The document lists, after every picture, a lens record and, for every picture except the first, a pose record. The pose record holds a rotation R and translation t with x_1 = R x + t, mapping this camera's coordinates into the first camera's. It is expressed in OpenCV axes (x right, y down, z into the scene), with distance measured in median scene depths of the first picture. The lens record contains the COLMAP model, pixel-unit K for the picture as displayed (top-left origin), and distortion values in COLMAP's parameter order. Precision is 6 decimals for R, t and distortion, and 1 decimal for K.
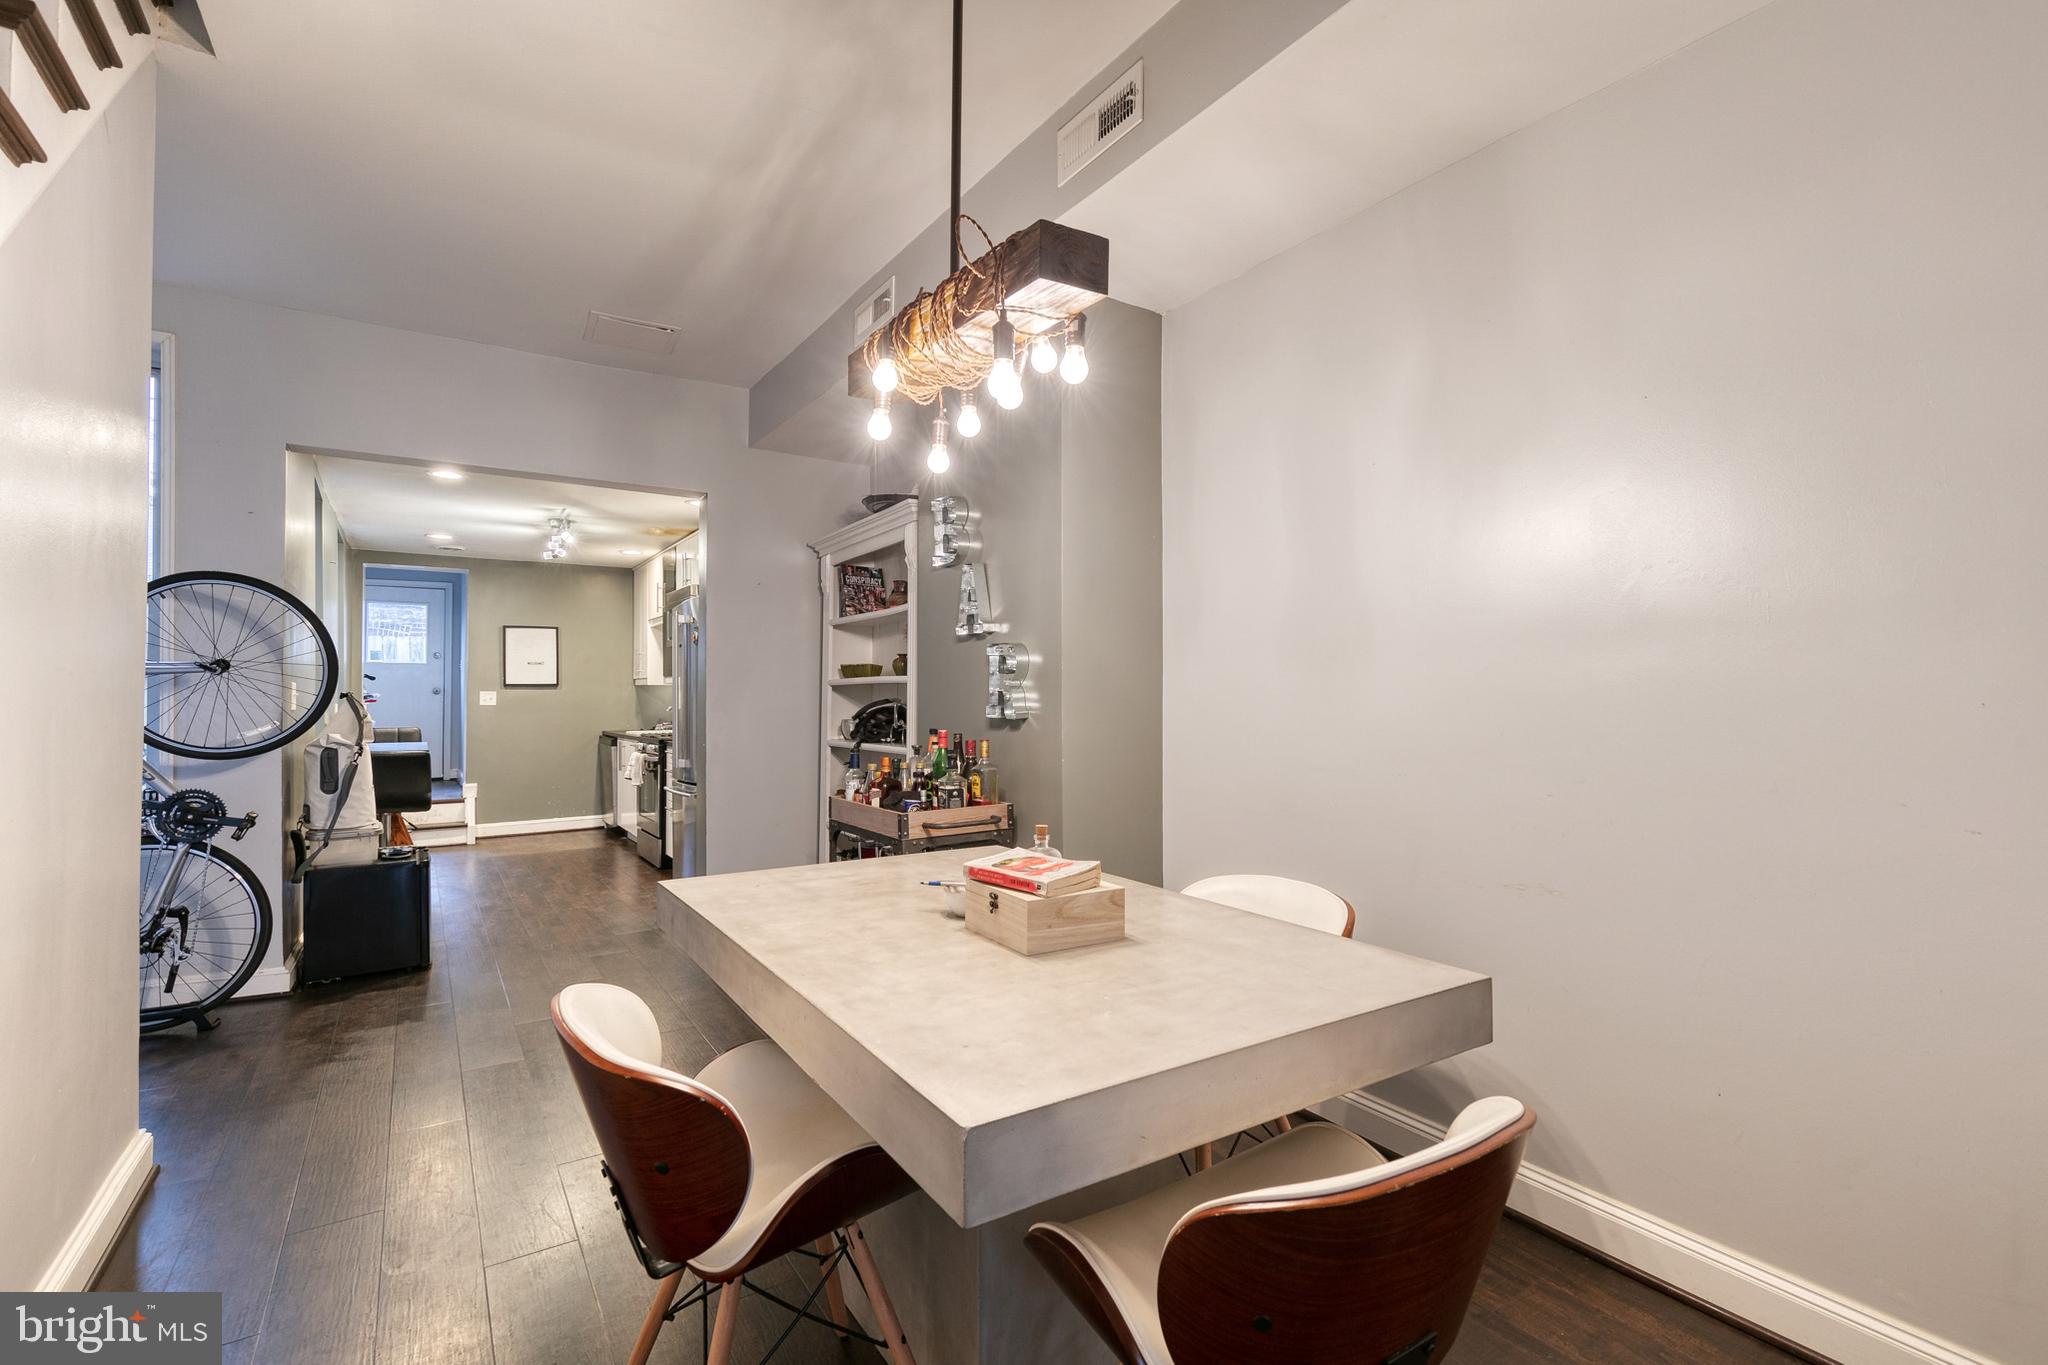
lens RADIAL K [[927.0, 0, 1045.3], [0, 927.0, 688.3], [0, 0, 1]] dist [0.005461, -0.002401]
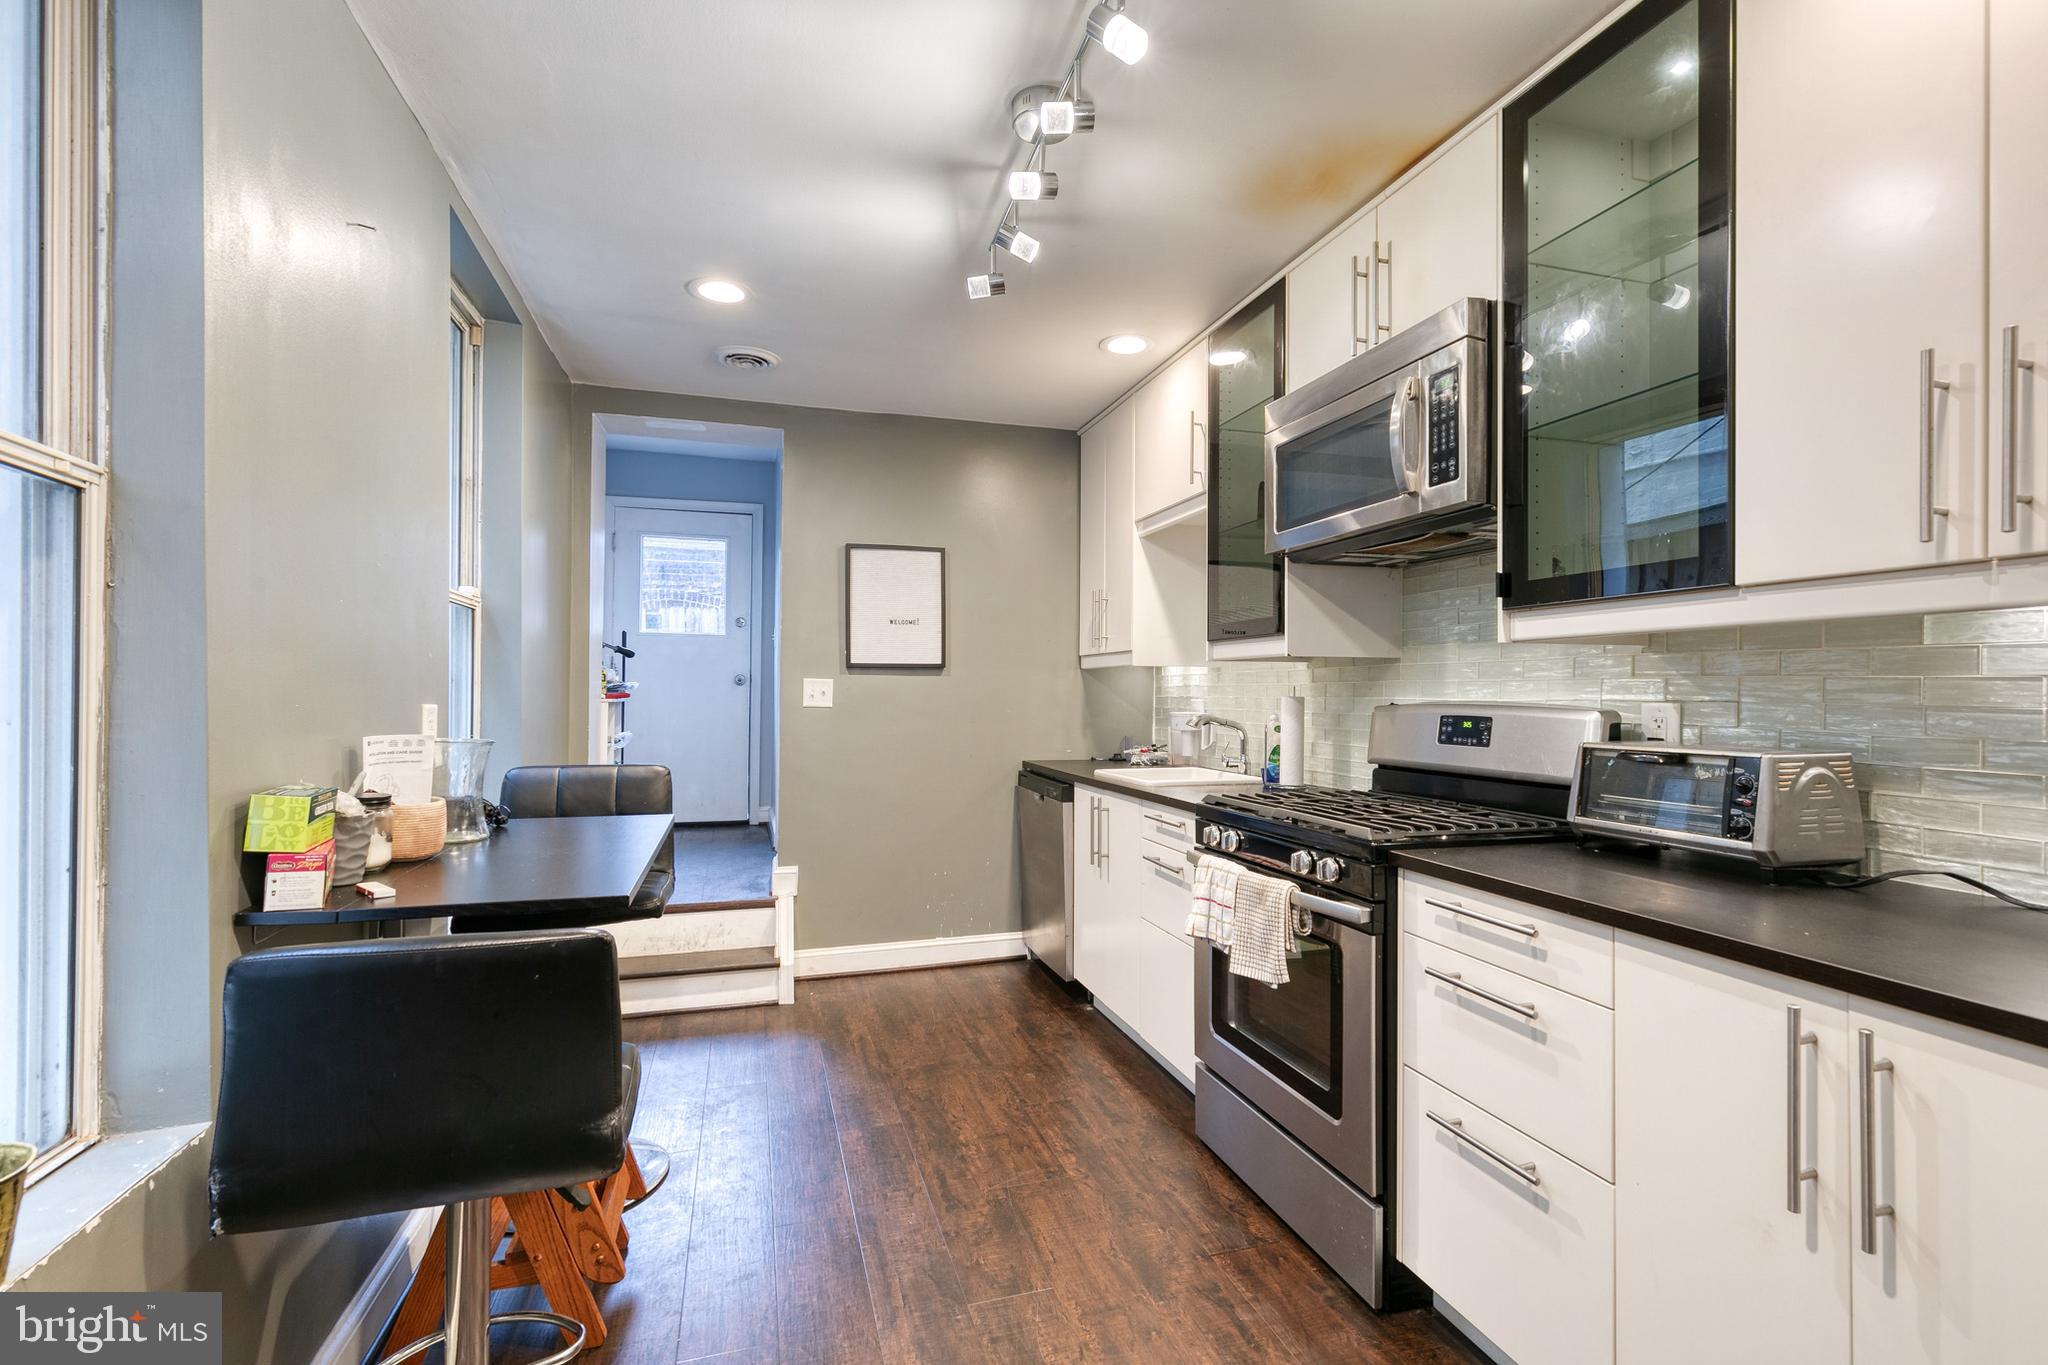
lens RADIAL K [[927.0, 0, 1036.0], [0, 927.0, 684.0], [0, 0, 1]] dist [0.005461, -0.002401]
pose [[0.956291, 0.004388, -0.292383, -0.339545], [-0.004759, 0.999989, -0.000555, 0.005844], [0.292377, 0.001922, 0.956301, 0.552816]]
